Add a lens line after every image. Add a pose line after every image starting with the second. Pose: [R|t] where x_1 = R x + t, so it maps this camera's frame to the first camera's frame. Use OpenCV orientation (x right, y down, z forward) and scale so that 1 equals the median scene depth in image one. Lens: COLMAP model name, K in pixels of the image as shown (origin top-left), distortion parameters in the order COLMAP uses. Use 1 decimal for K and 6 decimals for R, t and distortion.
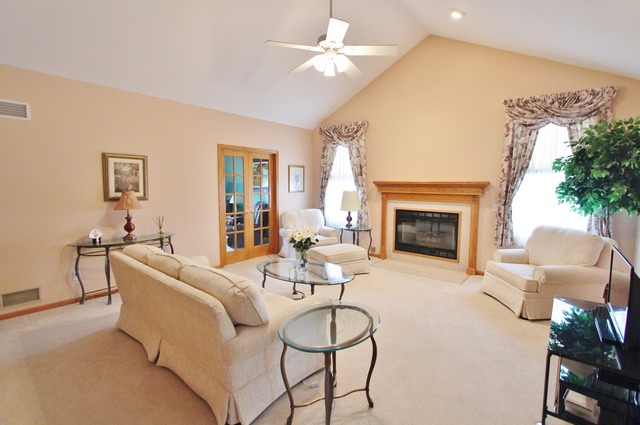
lens RADIAL K [[291.4, 0, 318.0], [0, 291.4, 208.0], [0, 0, 1]] dist [-0.021443, -0.000097]
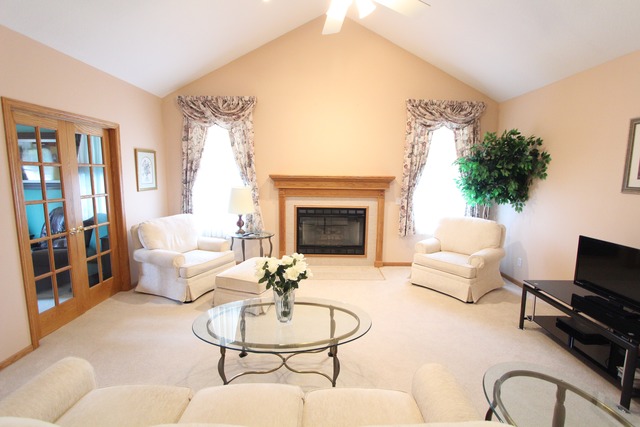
lens RADIAL K [[291.4, 0, 320.9], [0, 291.4, 213.5], [0, 0, 1]] dist [-0.021443, -0.000097]
pose [[0.764790, -0.083686, 0.638821, -0.232124], [0.045297, 0.996059, 0.076256, -0.040664], [-0.642685, -0.029383, 0.765567, 0.289976]]
